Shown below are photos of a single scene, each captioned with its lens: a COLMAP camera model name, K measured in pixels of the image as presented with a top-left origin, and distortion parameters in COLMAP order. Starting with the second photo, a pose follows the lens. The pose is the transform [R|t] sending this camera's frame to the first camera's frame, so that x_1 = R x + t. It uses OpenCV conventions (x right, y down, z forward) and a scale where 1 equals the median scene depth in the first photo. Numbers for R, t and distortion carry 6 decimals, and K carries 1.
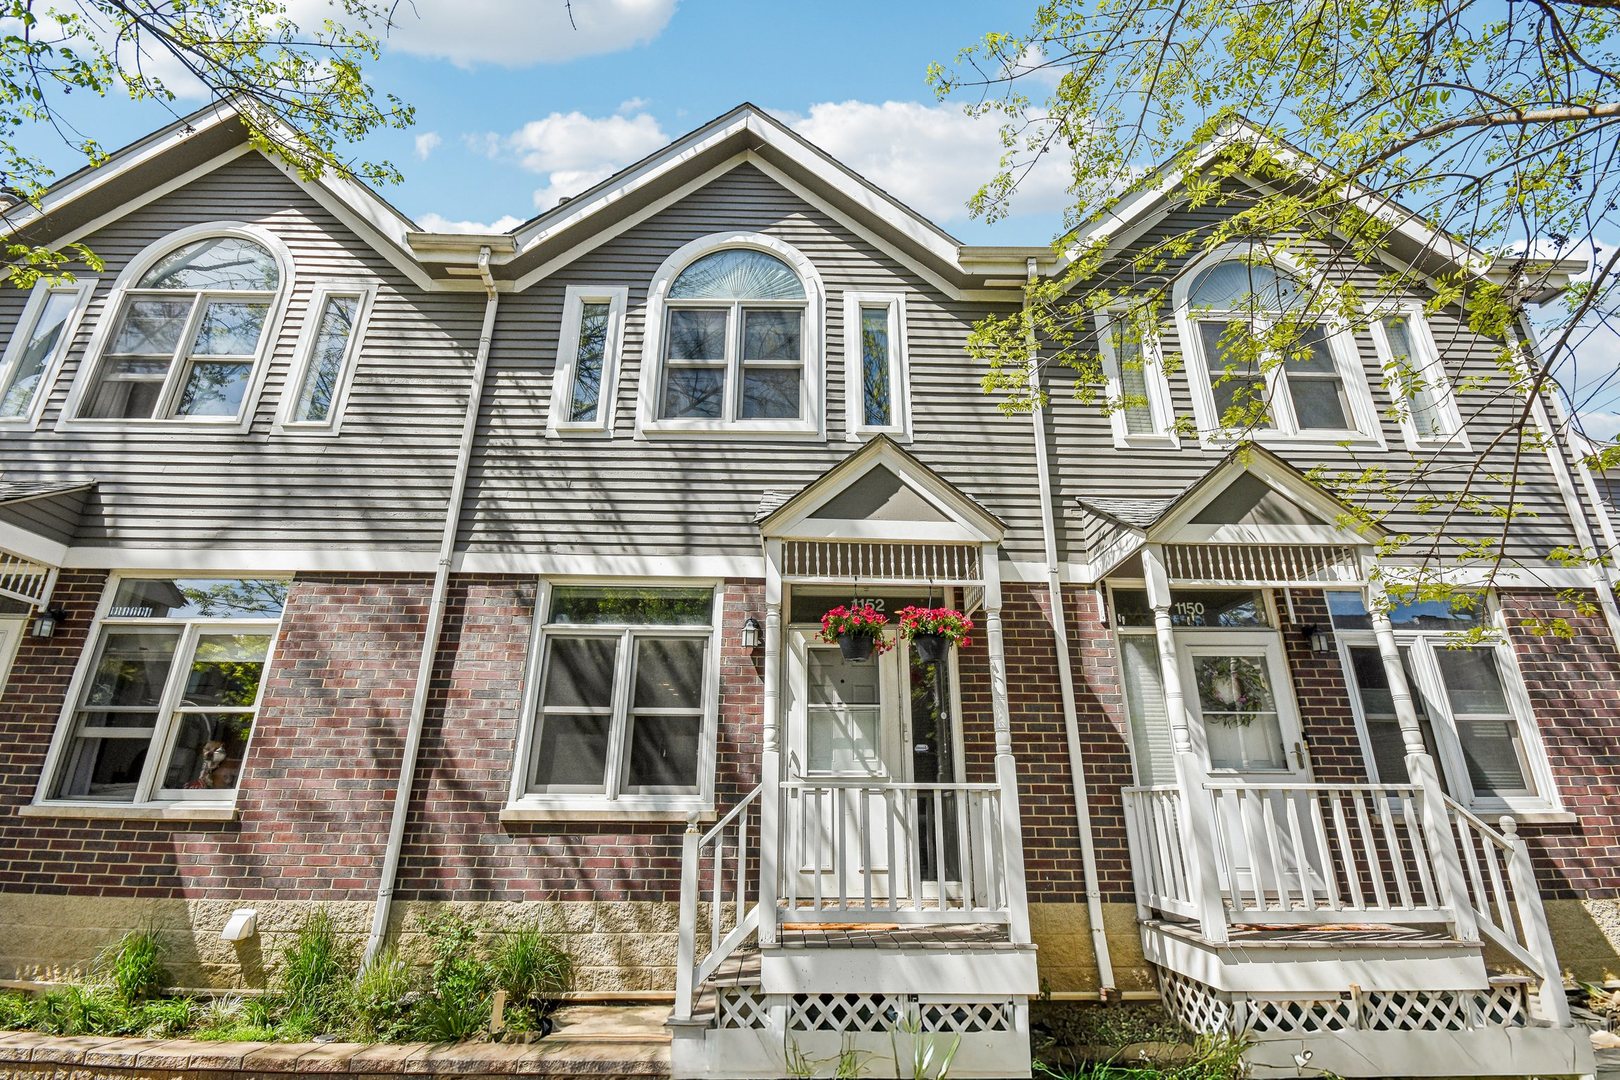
lens RADIAL K [[736.7, 0, 814.4], [0, 736.7, 534.9], [0, 0, 1]] dist [0.002248, 0.000218]
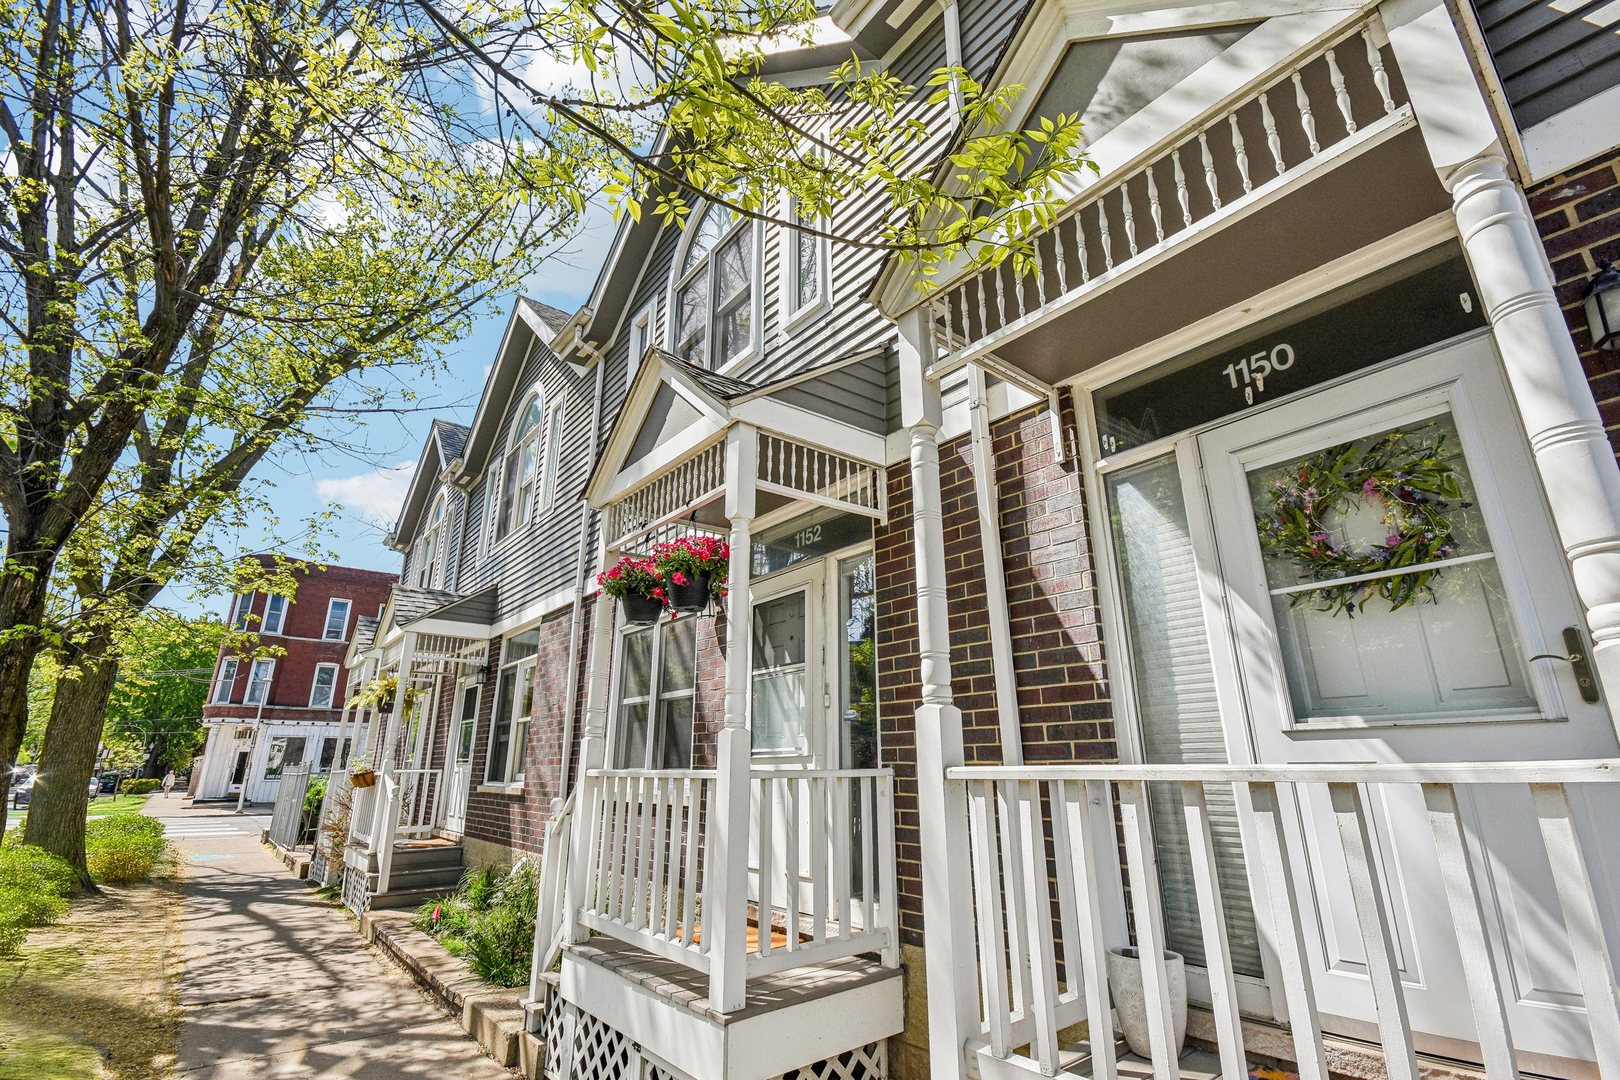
lens RADIAL K [[736.7, 0, 814.4], [0, 736.7, 534.9], [0, 0, 1]] dist [0.002248, 0.000218]
pose [[0.606552, -0.249212, -0.754975, 0.704790], [0.278082, 0.956122, -0.092197, 0.175765], [0.744826, -0.154023, 0.649239, 0.529029]]
